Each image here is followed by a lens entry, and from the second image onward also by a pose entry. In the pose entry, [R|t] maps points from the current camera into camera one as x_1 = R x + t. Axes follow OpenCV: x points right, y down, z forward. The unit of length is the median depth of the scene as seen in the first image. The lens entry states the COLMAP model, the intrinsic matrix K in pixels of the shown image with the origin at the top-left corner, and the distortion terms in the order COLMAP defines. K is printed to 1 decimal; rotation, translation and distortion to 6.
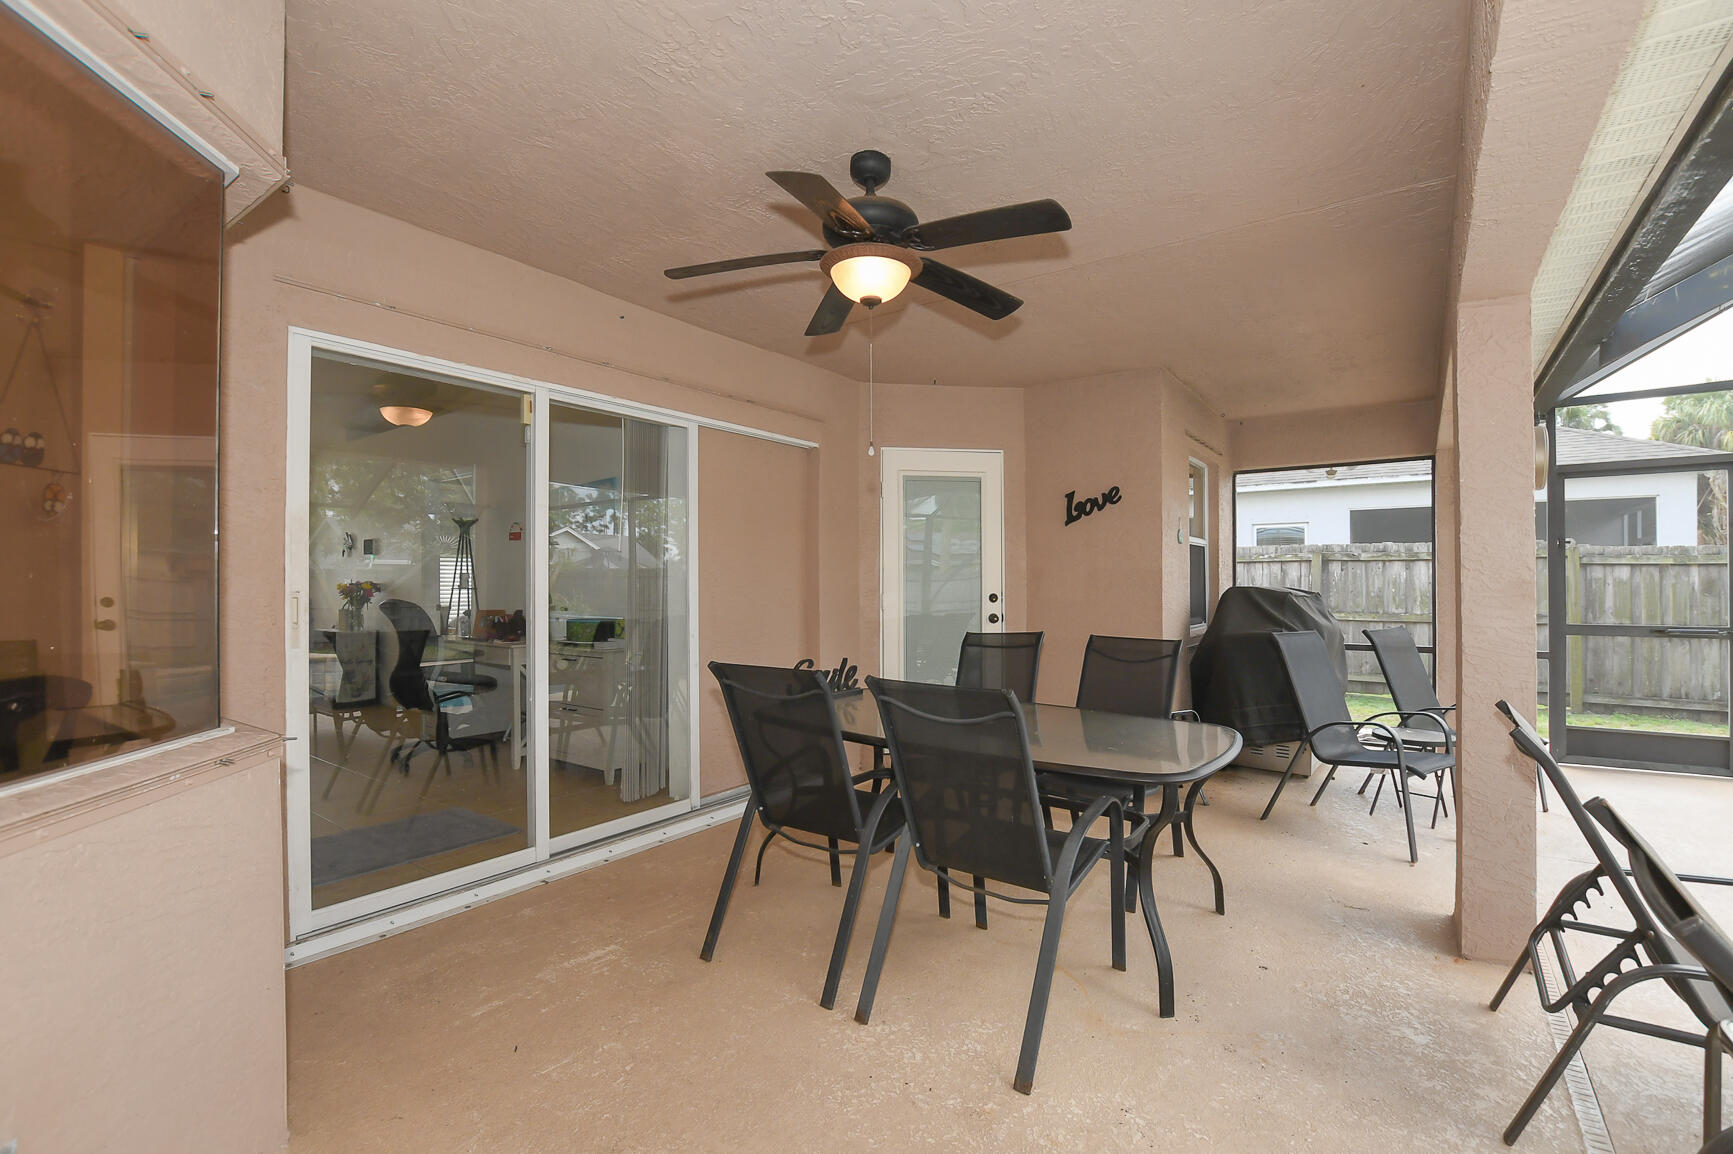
lens RADIAL K [[769.9, 0, 877.7], [0, 769.9, 572.6], [0, 0, 1]] dist [-0.034463, 0.008154]
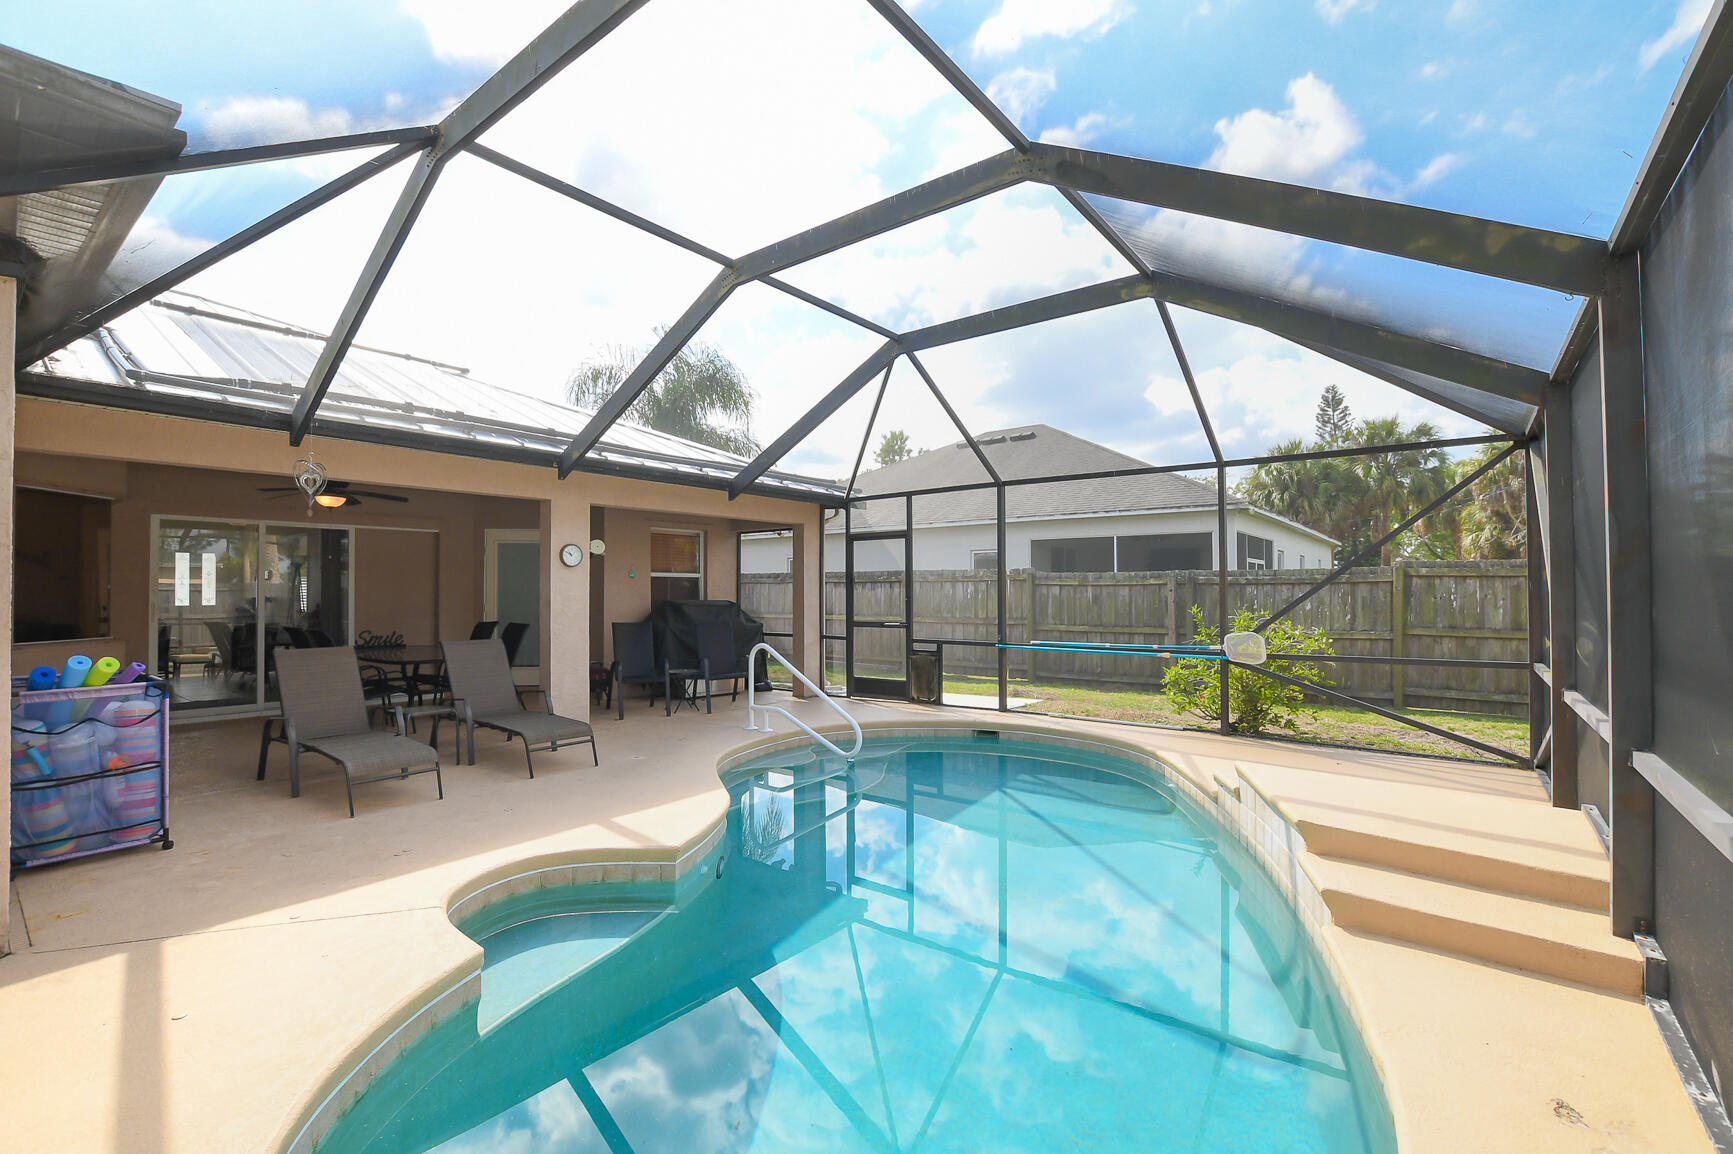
lens RADIAL K [[769.9, 0, 877.7], [0, 769.9, 572.6], [0, 0, 1]] dist [-0.034463, 0.008154]
pose [[0.998885, -0.002374, -0.047141, 1.058132], [0.001665, 0.999885, -0.015074, -0.019011], [0.047172, 0.014979, 0.998774, -0.859508]]
